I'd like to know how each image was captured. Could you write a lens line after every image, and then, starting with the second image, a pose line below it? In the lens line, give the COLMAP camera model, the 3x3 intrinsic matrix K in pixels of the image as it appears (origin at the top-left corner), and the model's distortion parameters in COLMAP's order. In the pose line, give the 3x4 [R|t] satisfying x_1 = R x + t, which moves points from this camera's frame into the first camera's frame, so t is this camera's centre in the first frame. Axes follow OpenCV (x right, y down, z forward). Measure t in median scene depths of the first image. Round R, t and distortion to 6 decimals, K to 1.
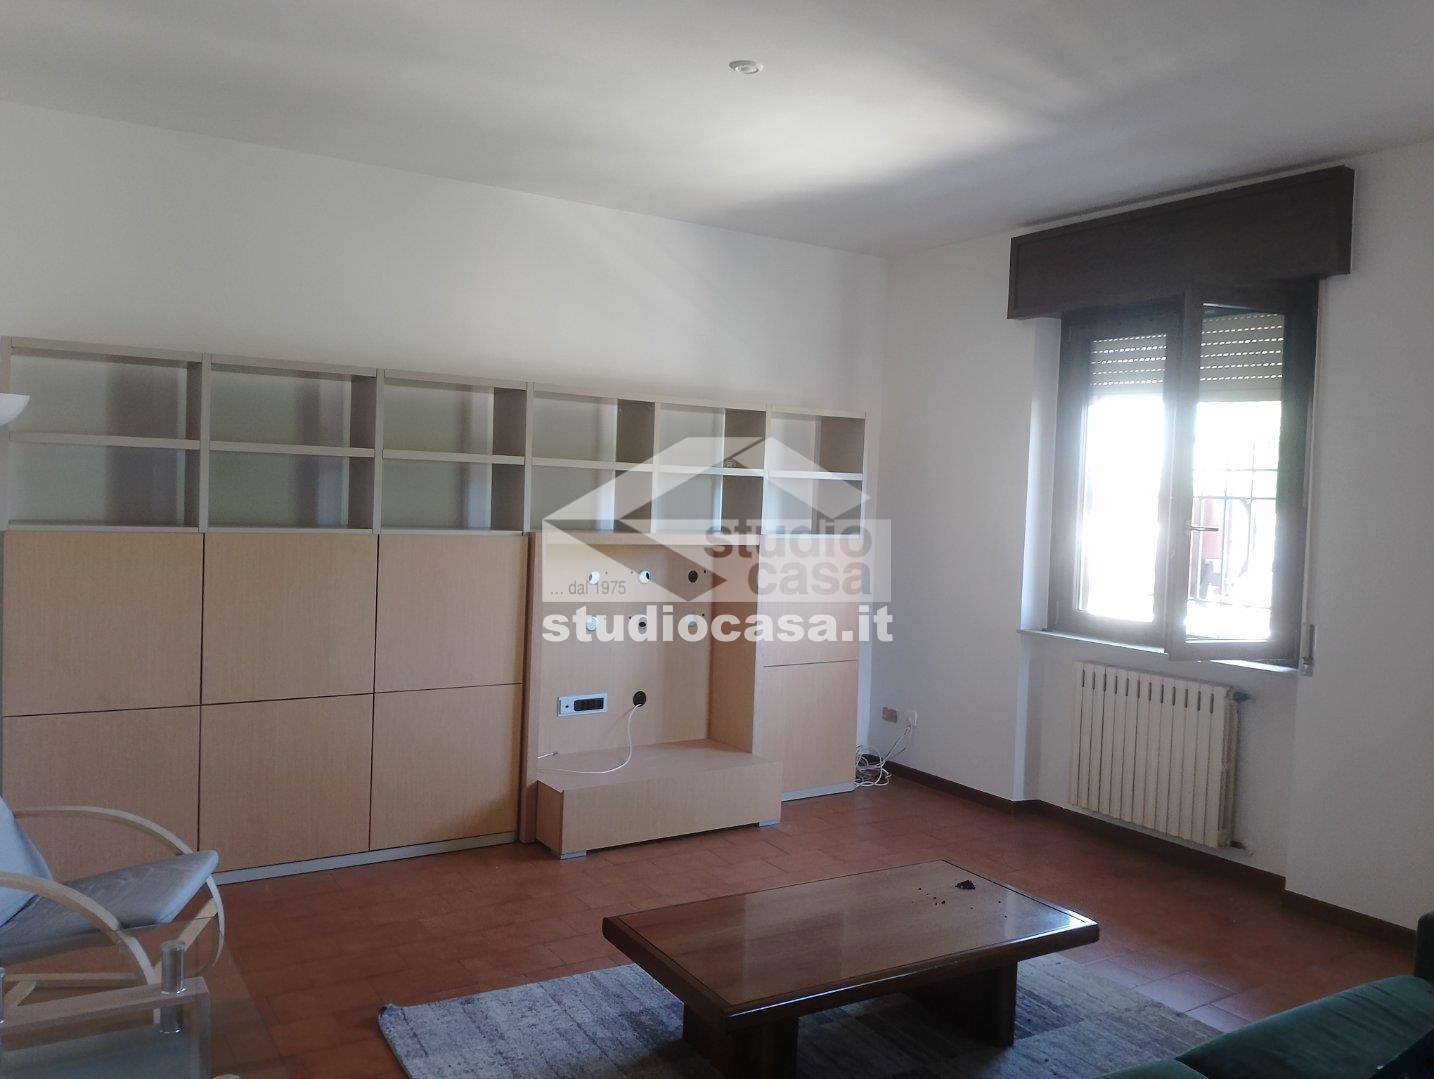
lens RADIAL K [[1148.3, 0, 726.1], [0, 1148.3, 544.4], [0, 0, 1]] dist [0.034385, -0.083087]
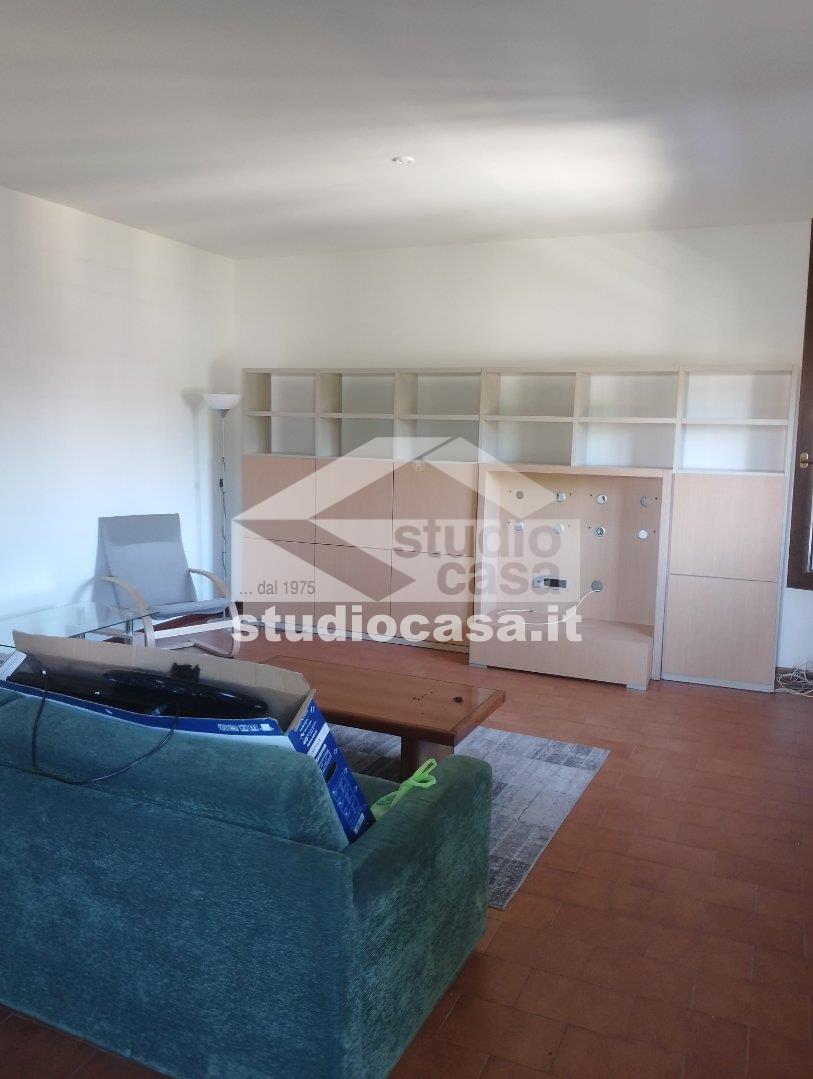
lens RADIAL K [[864.0, 0, 415.8], [0, 864.0, 535.7], [0, 0, 1]] dist [0.034385, -0.083087]
pose [[0.541868, 0.065740, -0.837889, 0.713013], [-0.043904, 0.997789, 0.049892, 0.032334], [0.839316, 0.009752, 0.543556, 0.255979]]
